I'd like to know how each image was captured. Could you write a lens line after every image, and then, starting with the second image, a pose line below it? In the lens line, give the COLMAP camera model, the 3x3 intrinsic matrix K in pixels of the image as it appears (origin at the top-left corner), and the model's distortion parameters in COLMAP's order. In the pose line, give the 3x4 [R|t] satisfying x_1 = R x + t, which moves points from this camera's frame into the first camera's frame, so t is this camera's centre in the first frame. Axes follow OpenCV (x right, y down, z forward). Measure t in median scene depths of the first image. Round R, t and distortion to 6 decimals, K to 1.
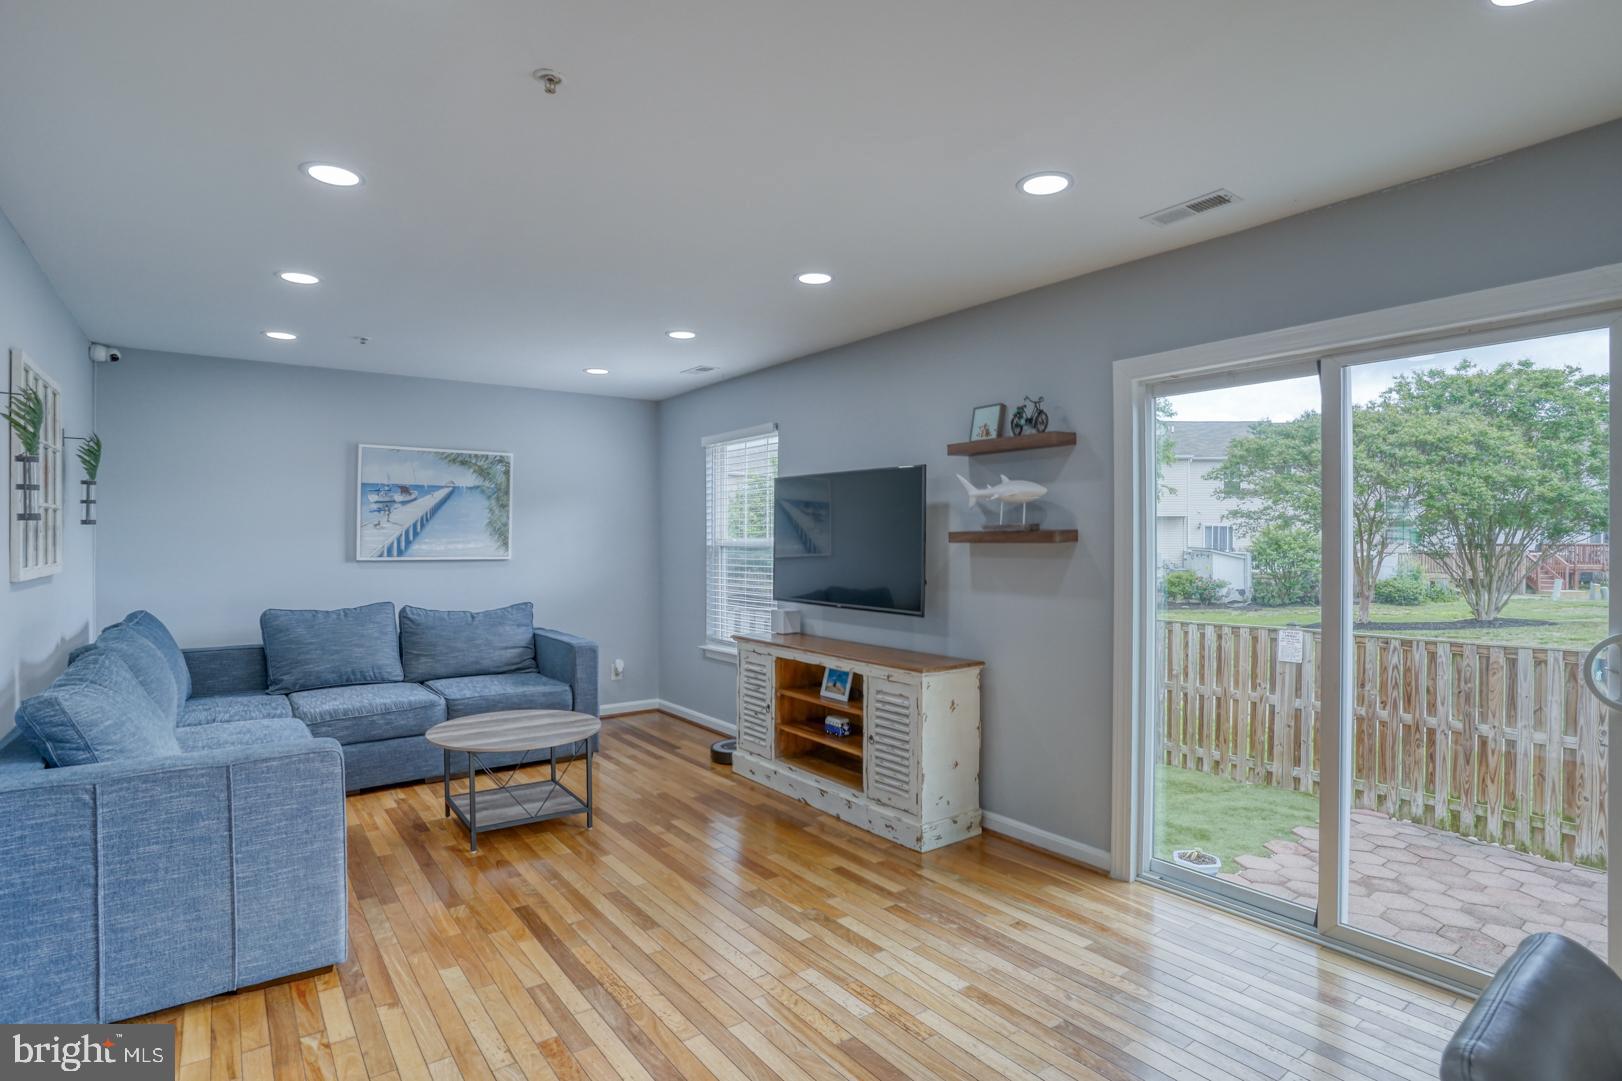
lens RADIAL K [[818.9, 0, 858.6], [0, 818.9, 546.7], [0, 0, 1]] dist [-0.053561, 0.019820]
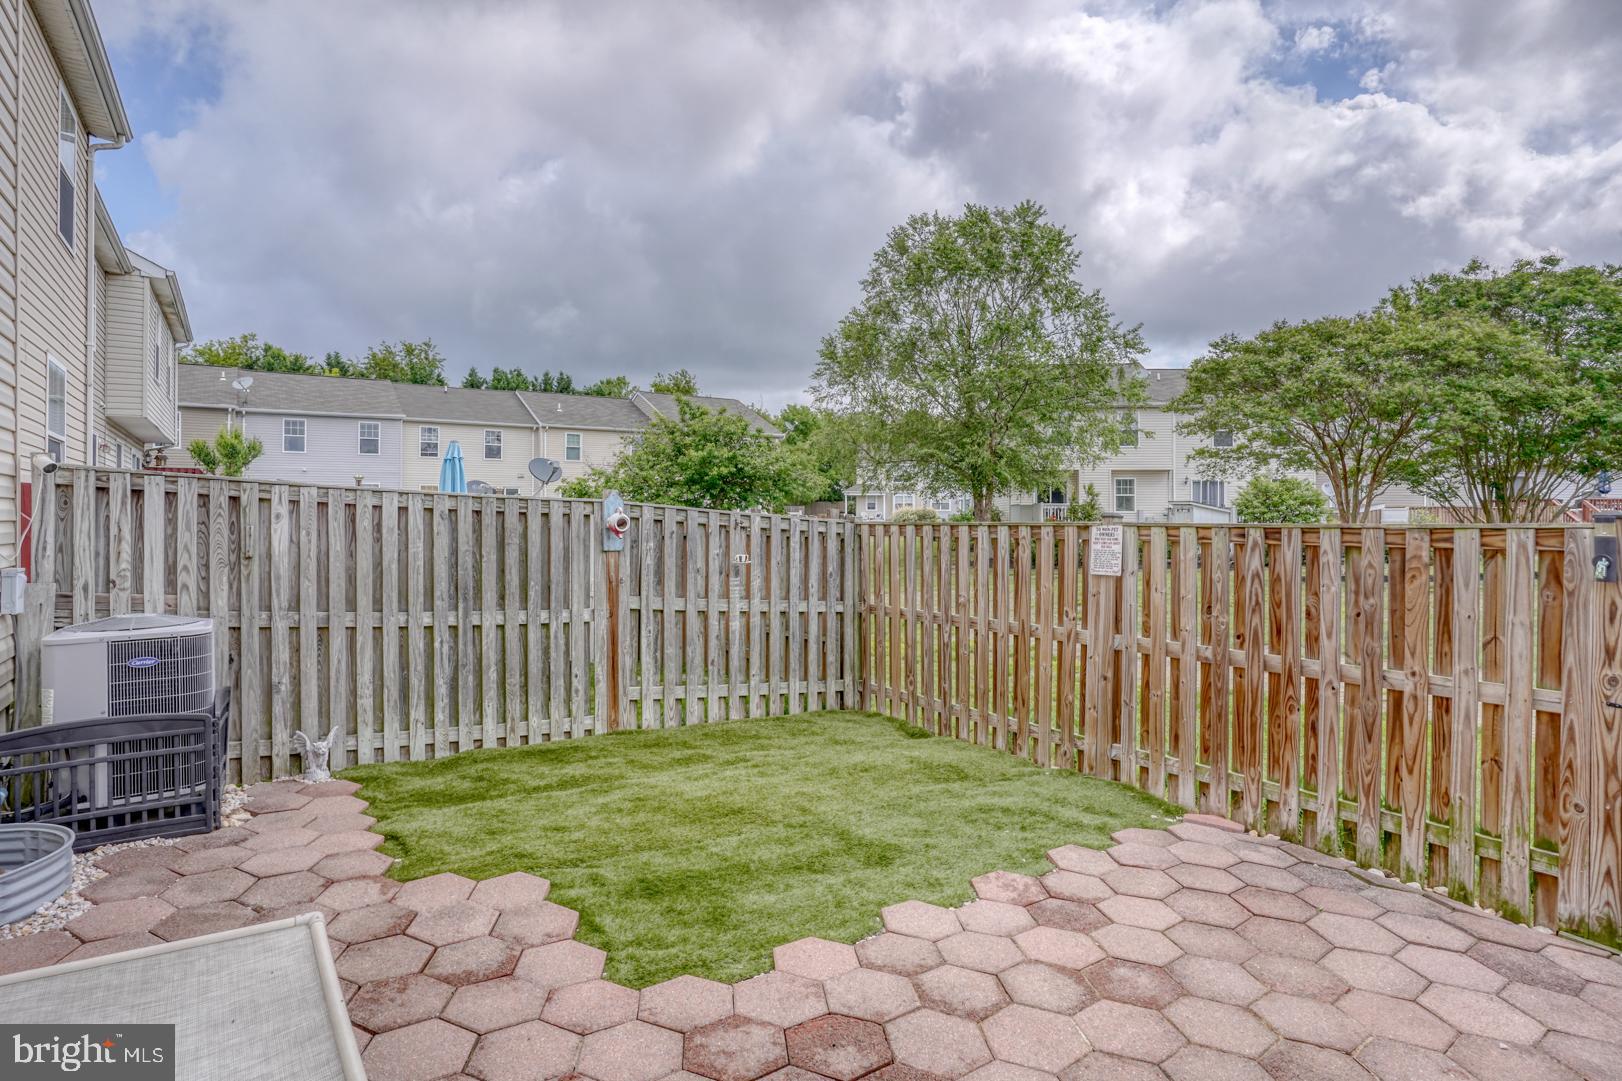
lens RADIAL K [[818.9, 0, 840.2], [0, 818.9, 523.5], [0, 0, 1]] dist [-0.053561, 0.019820]
pose [[0.998785, -0.000883, -0.049278, 0.401423], [0.000827, 0.999999, -0.001168, 0.114690], [0.049279, 0.001126, 0.998784, 0.398047]]
